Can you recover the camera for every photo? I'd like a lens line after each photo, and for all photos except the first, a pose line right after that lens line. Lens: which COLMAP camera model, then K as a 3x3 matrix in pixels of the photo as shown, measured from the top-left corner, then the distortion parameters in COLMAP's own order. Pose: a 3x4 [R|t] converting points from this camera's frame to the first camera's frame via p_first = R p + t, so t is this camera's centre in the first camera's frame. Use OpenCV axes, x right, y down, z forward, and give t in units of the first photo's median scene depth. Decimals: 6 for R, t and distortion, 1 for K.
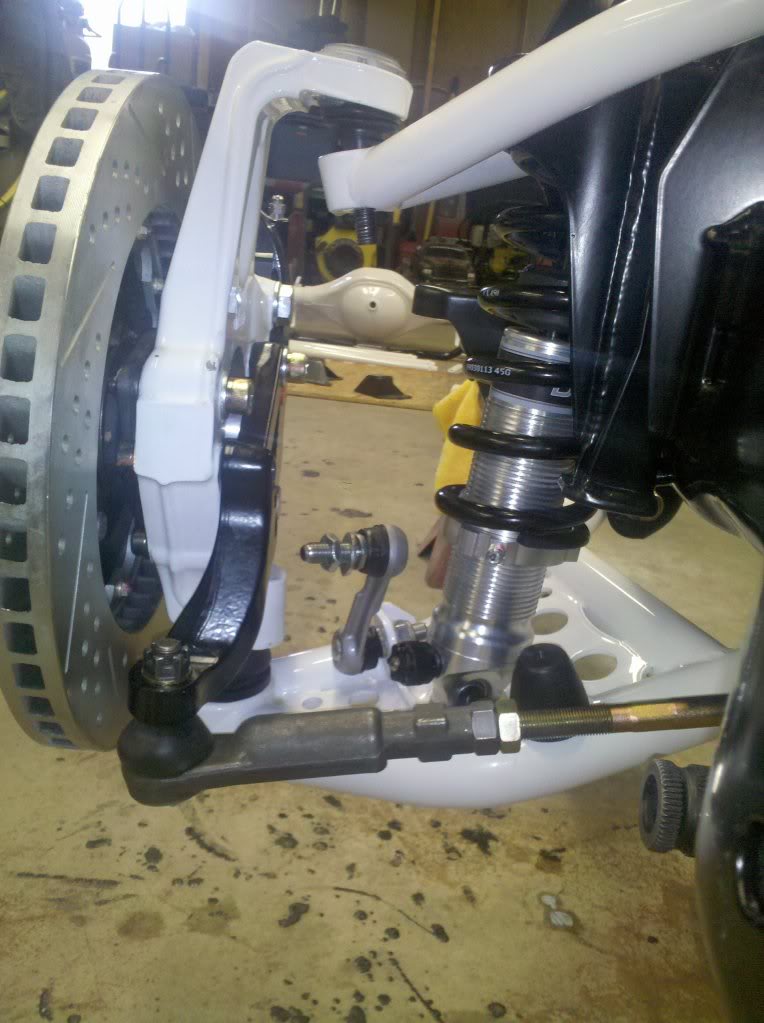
lens RADIAL K [[980.5, 0, 379.7], [0, 980.5, 520.5], [0, 0, 1]] dist [0.131158, -0.291276]
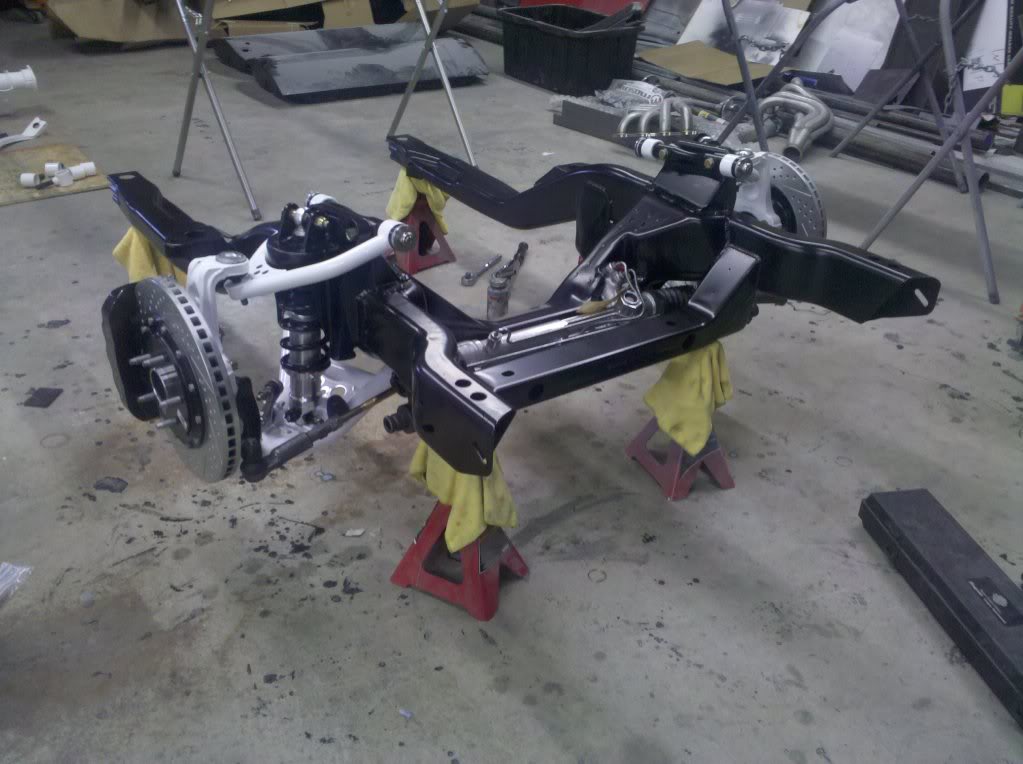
lens RADIAL K [[975.1, 0, 518.3], [0, 975.1, 386.8], [0, 0, 1]] dist [0.139413, -0.285982]
pose [[0.763995, -0.387963, 0.515555, -0.627240], [0.245506, 0.913725, 0.323779, -0.485170], [-0.596690, -0.120794, 0.793328, -1.208249]]
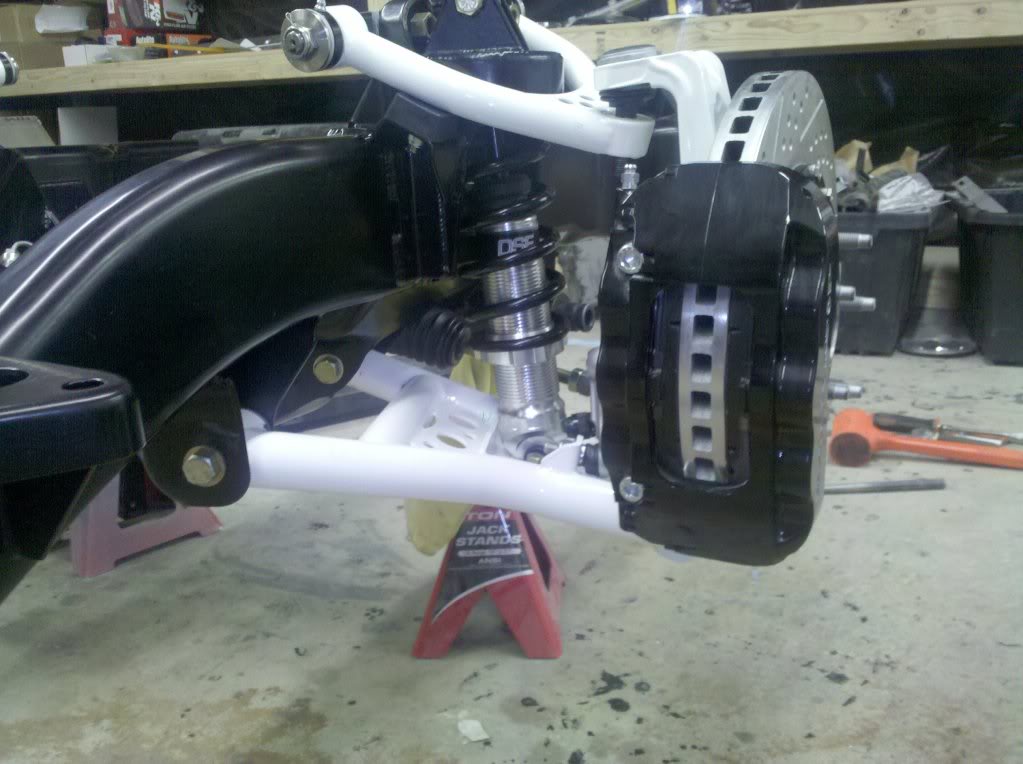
lens RADIAL K [[998.2, 0, 511.5], [0, 998.2, 382.0], [0, 0, 1]] dist [0.089861, -0.196062]
pose [[-0.898623, -0.182710, 0.398866, -0.301360], [0.083500, 0.821308, 0.564341, -0.500100], [-0.430703, 0.540435, -0.722790, 1.344088]]
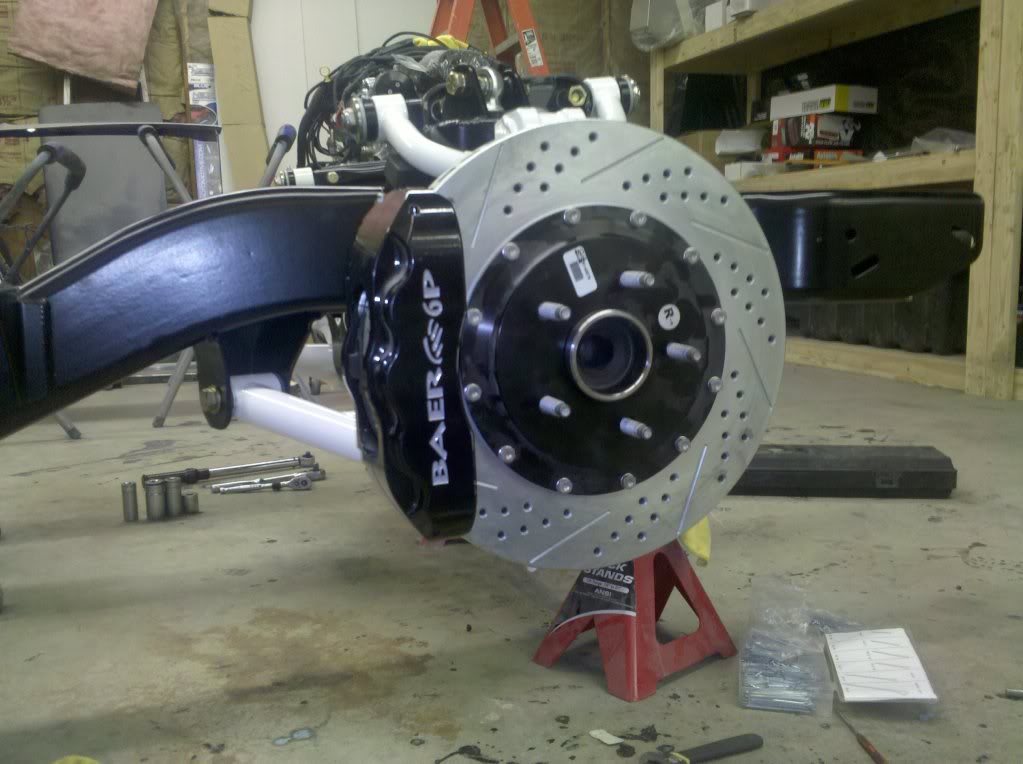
lens RADIAL K [[975.1, 0, 518.3], [0, 975.1, 386.8], [0, 0, 1]] dist [0.139413, -0.285982]
pose [[-0.377472, -0.228759, 0.897321, -0.914083], [0.264110, 0.902164, 0.341096, -0.336668], [-0.887559, 0.365745, -0.280124, 0.928334]]
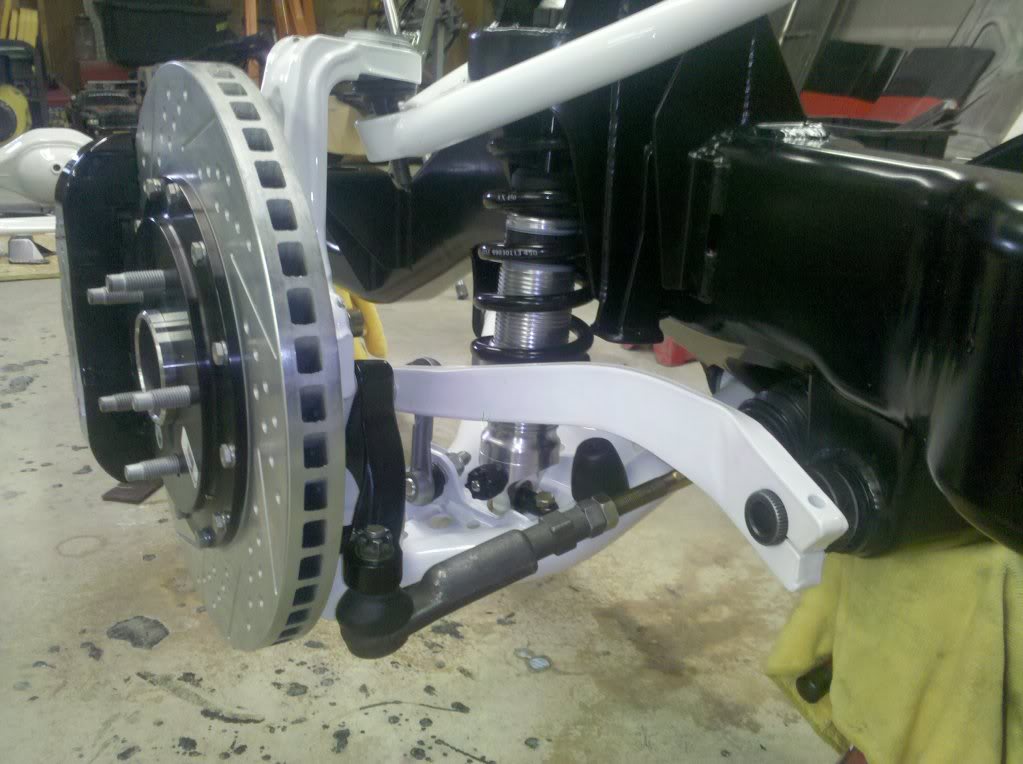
lens RADIAL K [[980.5, 0, 515.9], [0, 980.5, 395.1], [0, 0, 1]] dist [0.131158, -0.291276]
pose [[0.880012, -0.236467, 0.411900, -0.267141], [0.214544, 0.971639, 0.099439, -0.053063], [-0.423732, 0.000863, 0.905787, -0.105109]]
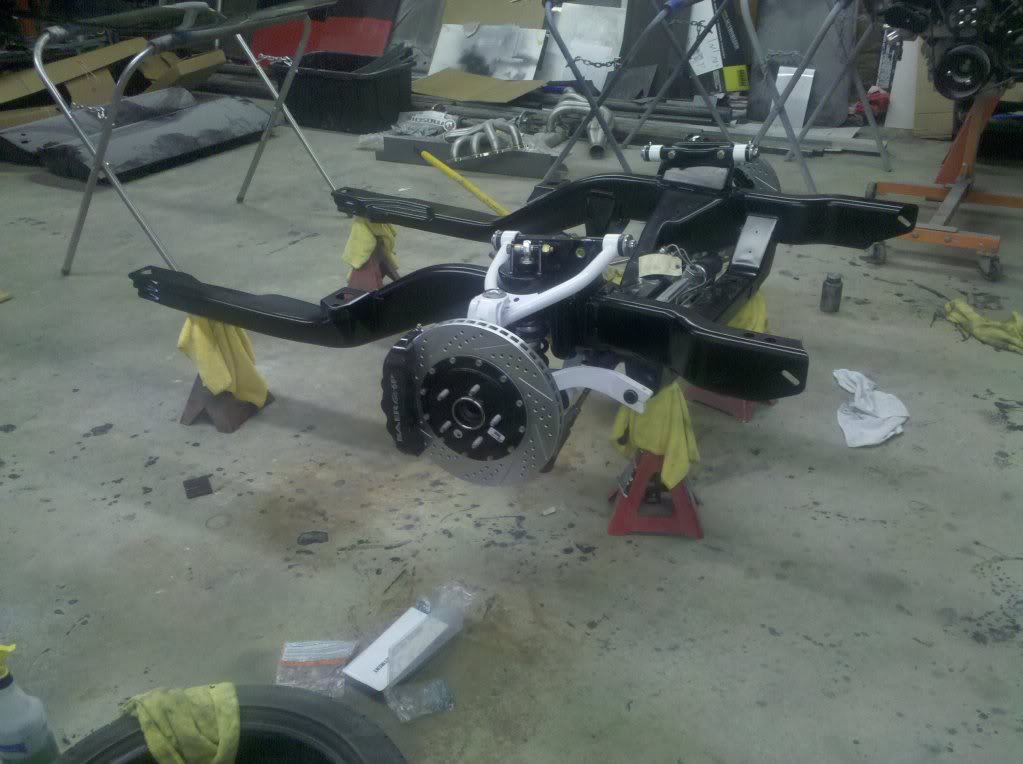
lens RADIAL K [[975.1, 0, 518.3], [0, 975.1, 386.8], [0, 0, 1]] dist [0.139413, -0.285982]
pose [[0.438018, -0.528161, 0.727452, -1.657799], [0.350060, 0.845547, 0.403123, -0.916790], [-0.828009, 0.078077, 0.555252, -0.660403]]
